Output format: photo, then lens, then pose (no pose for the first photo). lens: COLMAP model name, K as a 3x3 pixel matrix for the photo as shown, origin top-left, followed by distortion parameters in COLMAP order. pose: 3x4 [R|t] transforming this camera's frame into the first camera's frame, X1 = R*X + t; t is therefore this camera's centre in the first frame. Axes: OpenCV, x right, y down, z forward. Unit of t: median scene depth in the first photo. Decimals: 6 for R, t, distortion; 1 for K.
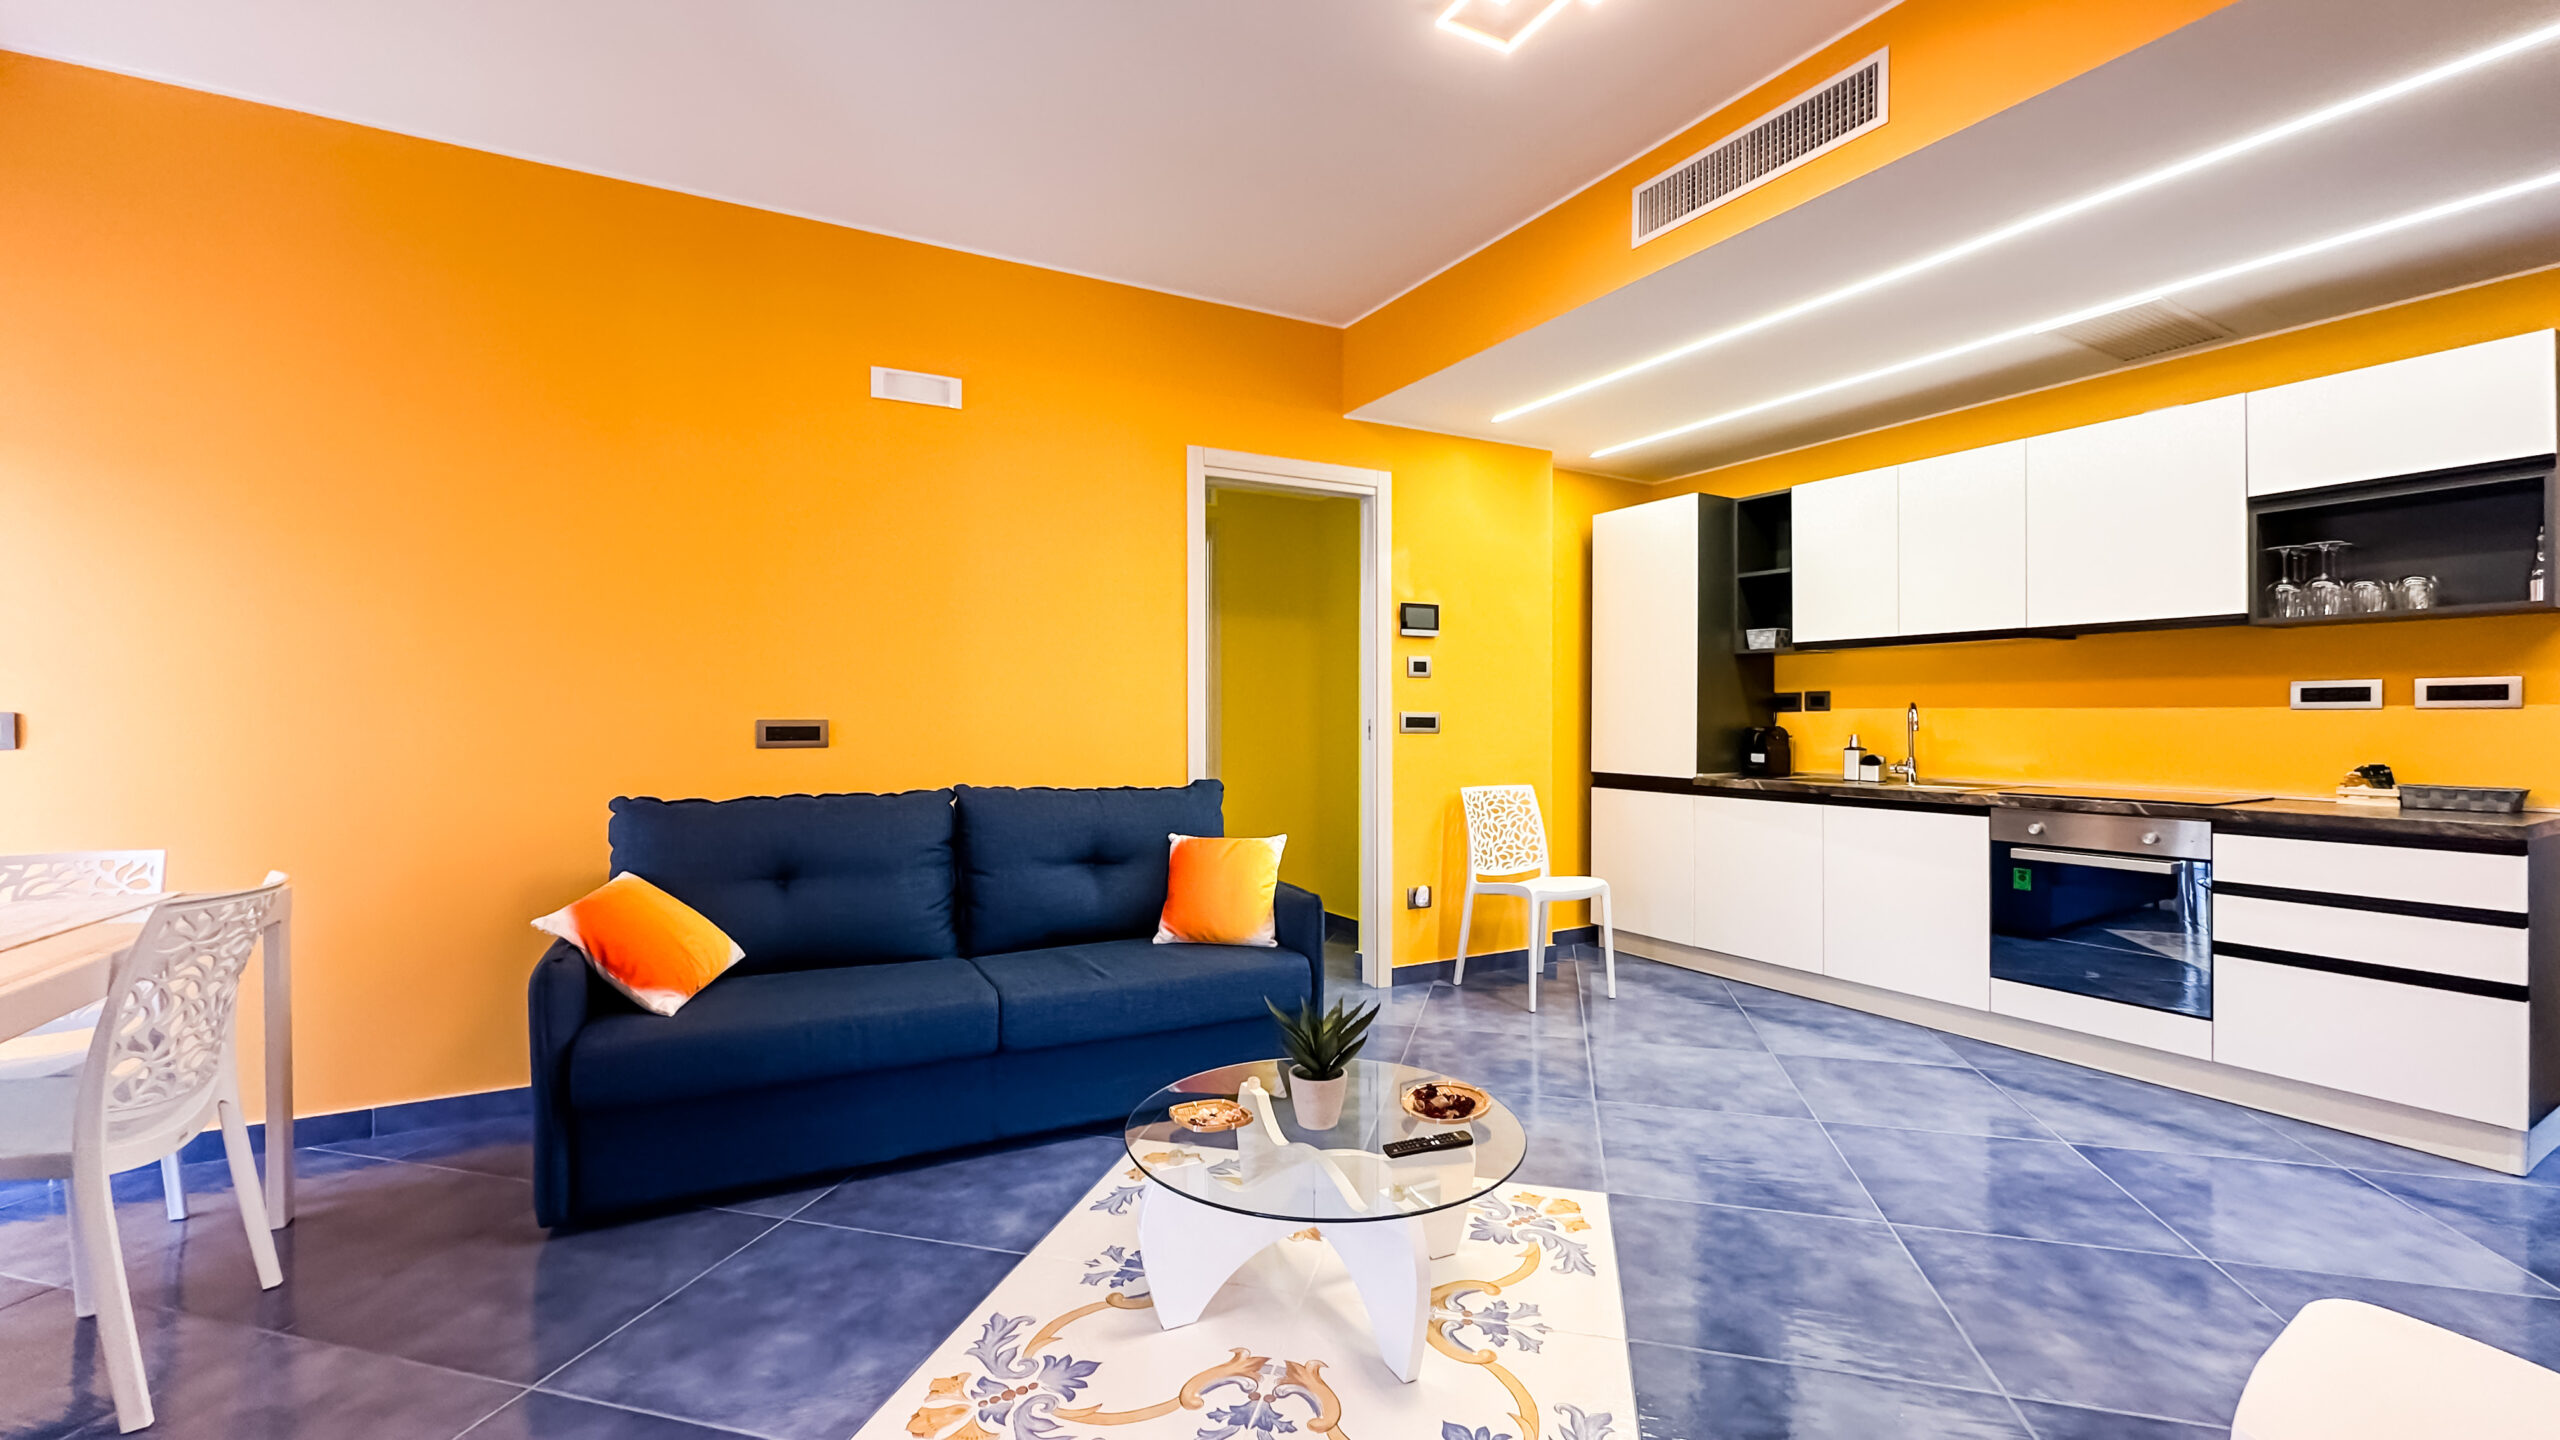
lens RADIAL K [[1018.6, 0, 1278.4], [0, 1018.6, 717.9], [0, 0, 1]] dist [-0.000876, 0.000282]
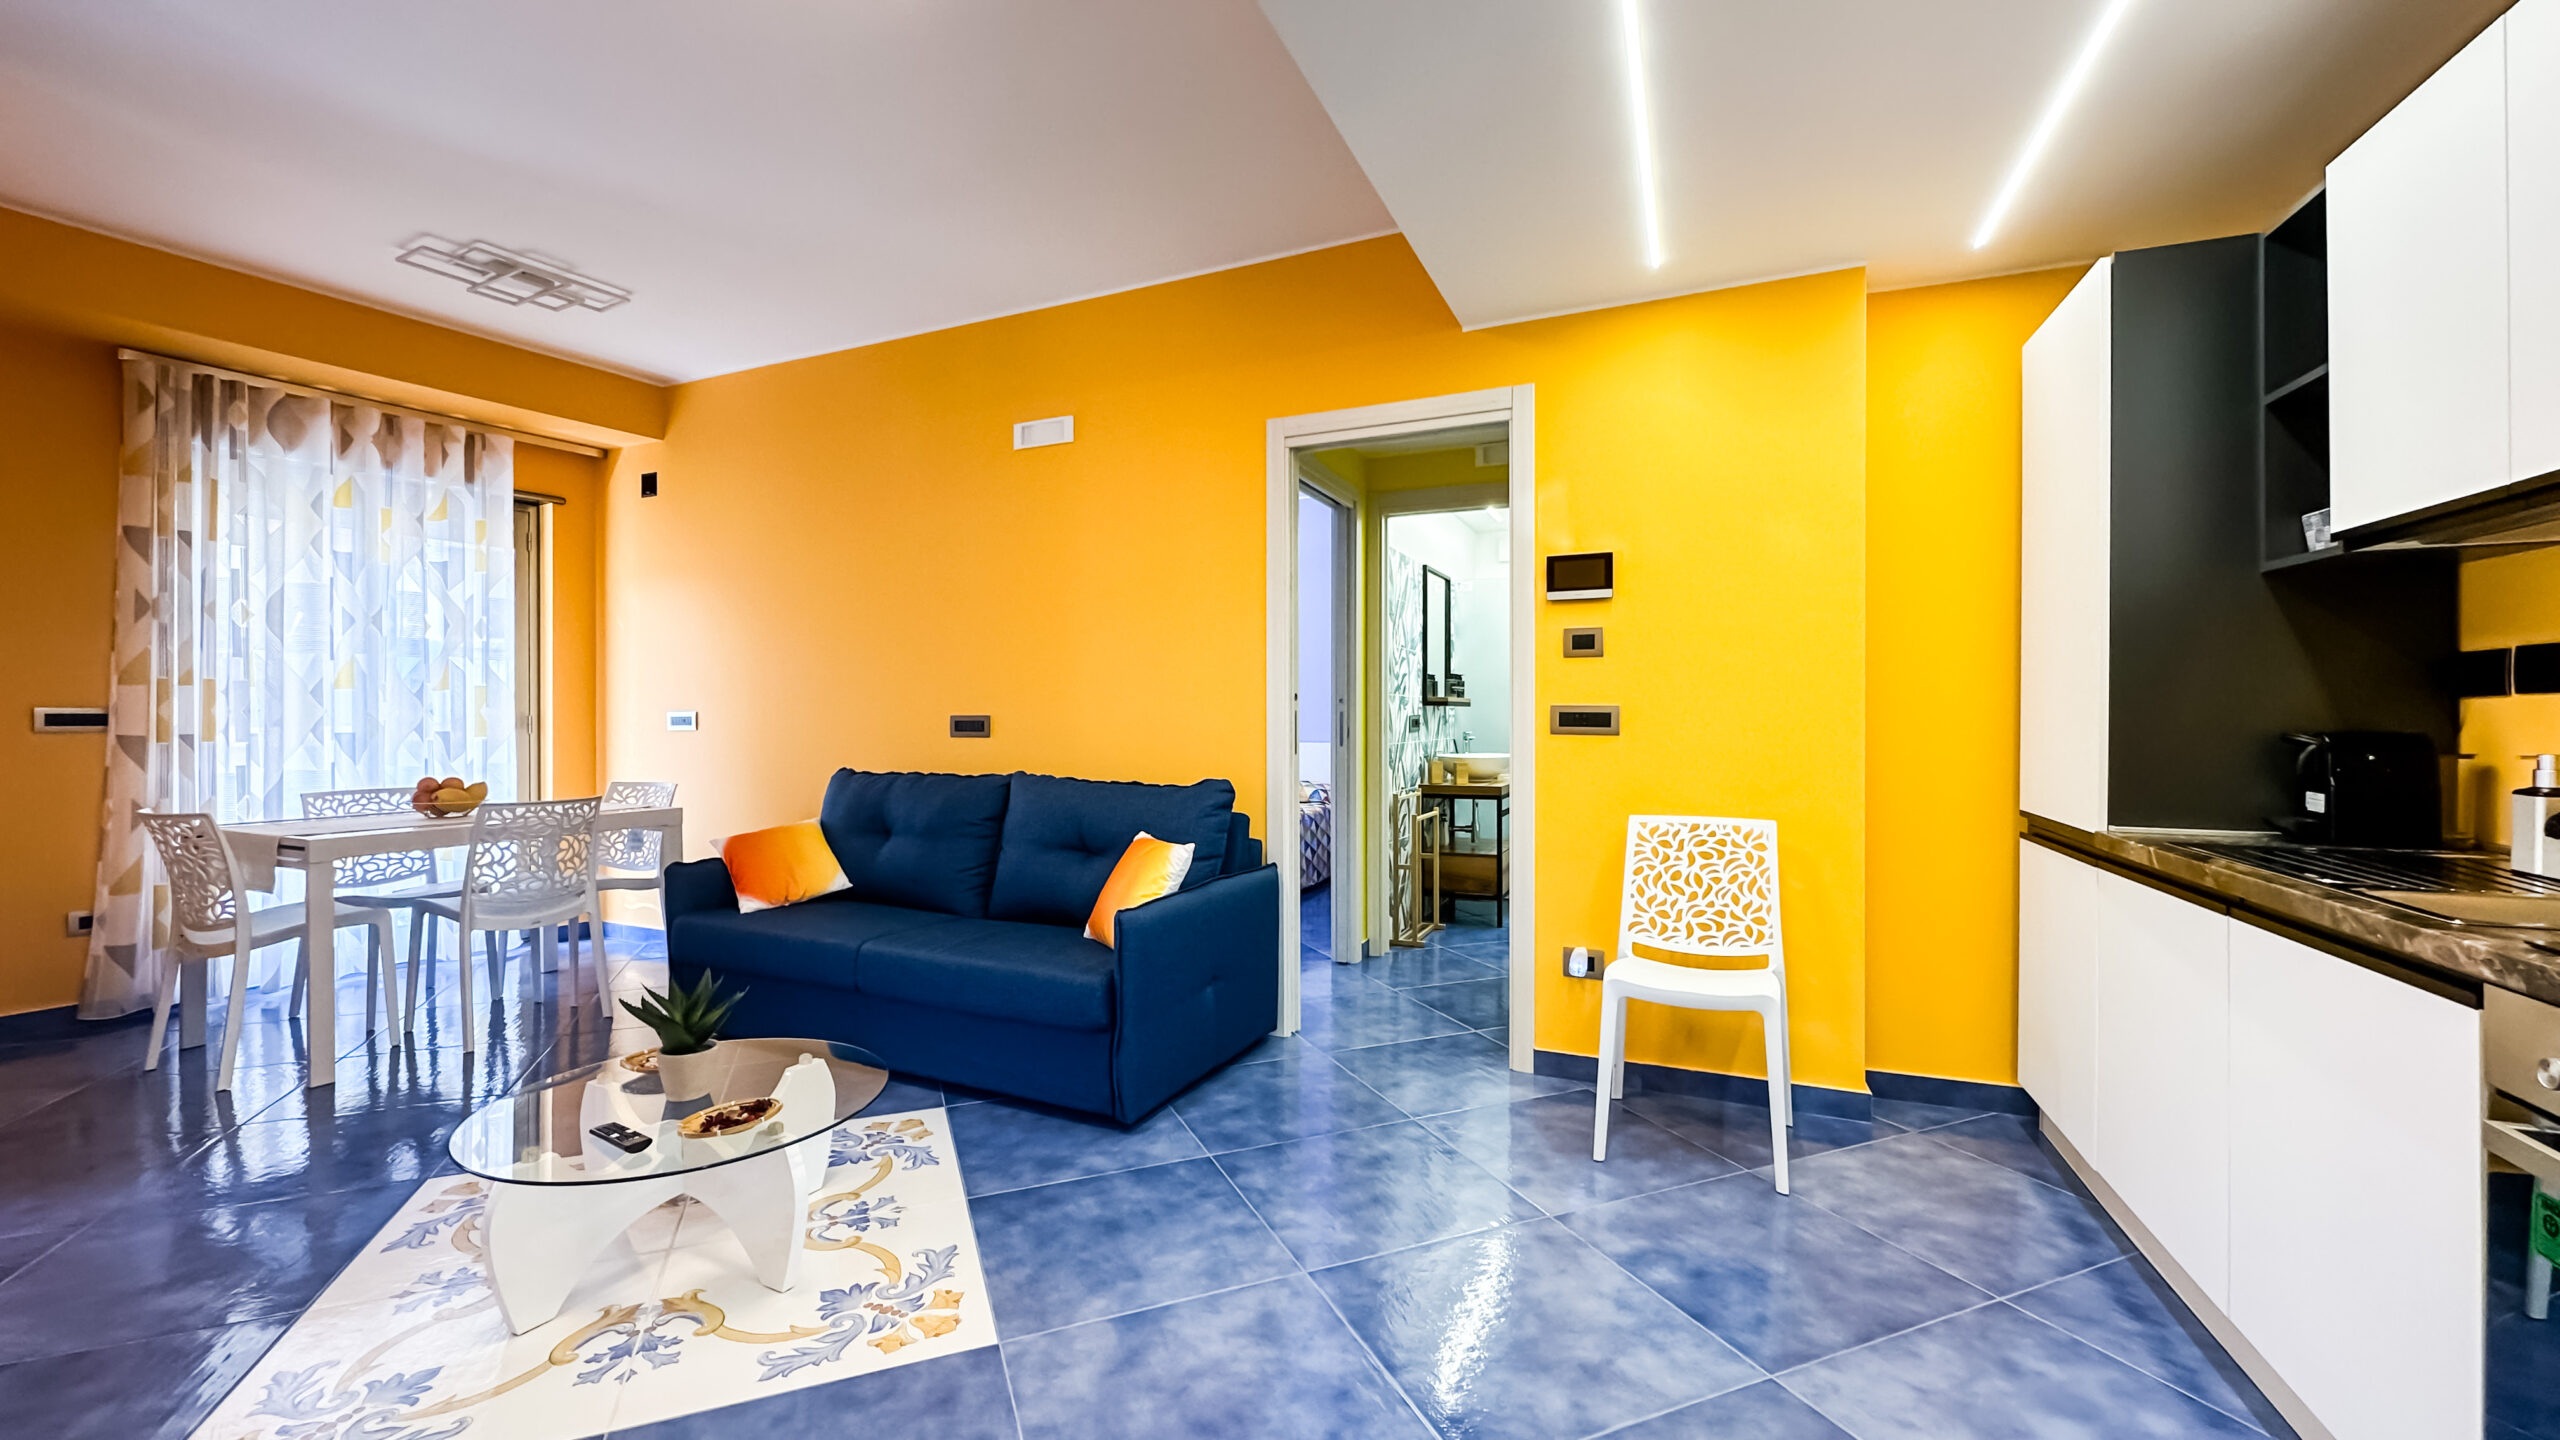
lens RADIAL K [[1018.6, 0, 1278.4], [0, 1018.6, 717.9], [0, 0, 1]] dist [-0.000876, 0.000282]
pose [[0.603296, 0.002210, -0.797514, 0.724339], [0.000454, 0.999995, 0.003114, 0.001270], [0.797517, -0.002240, 0.603292, 0.492549]]
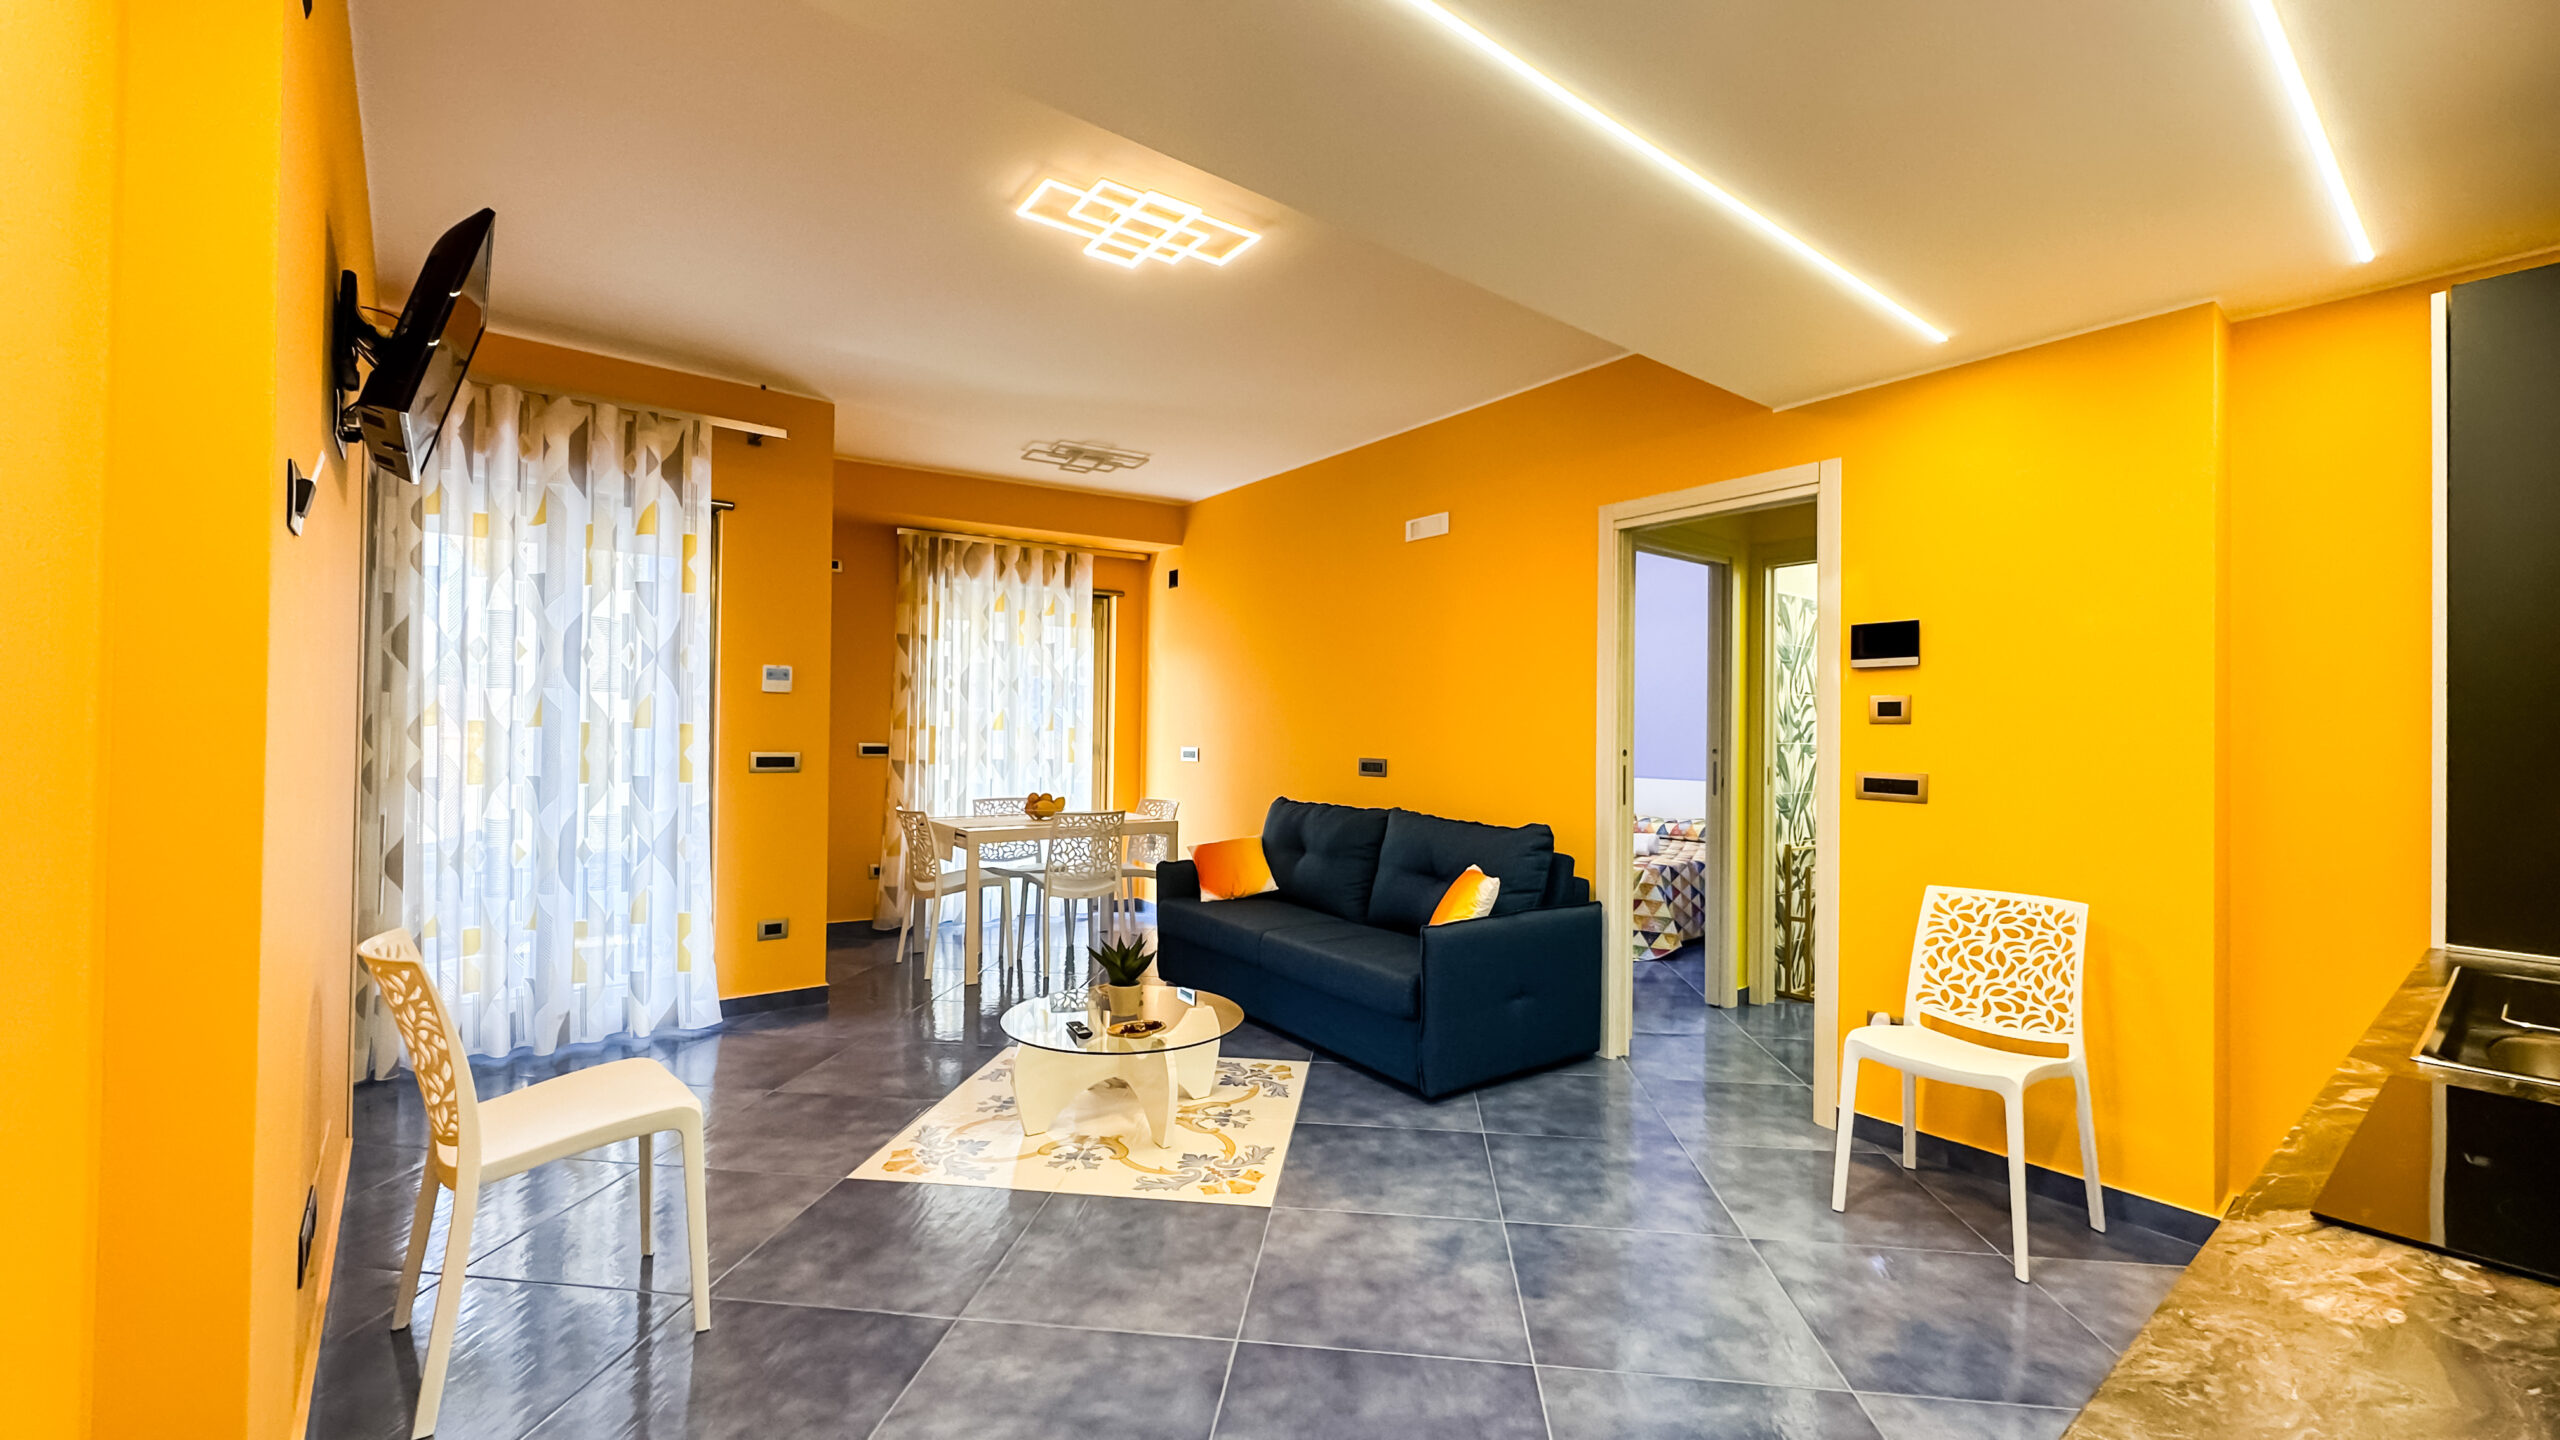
lens RADIAL K [[1018.6, 0, 1278.4], [0, 1018.6, 717.9], [0, 0, 1]] dist [-0.000876, 0.000282]
pose [[0.137976, -0.010330, -0.990382, 0.989649], [-0.011926, 0.999856, -0.012091, -0.037158], [0.990364, 0.013479, 0.137832, 0.586198]]
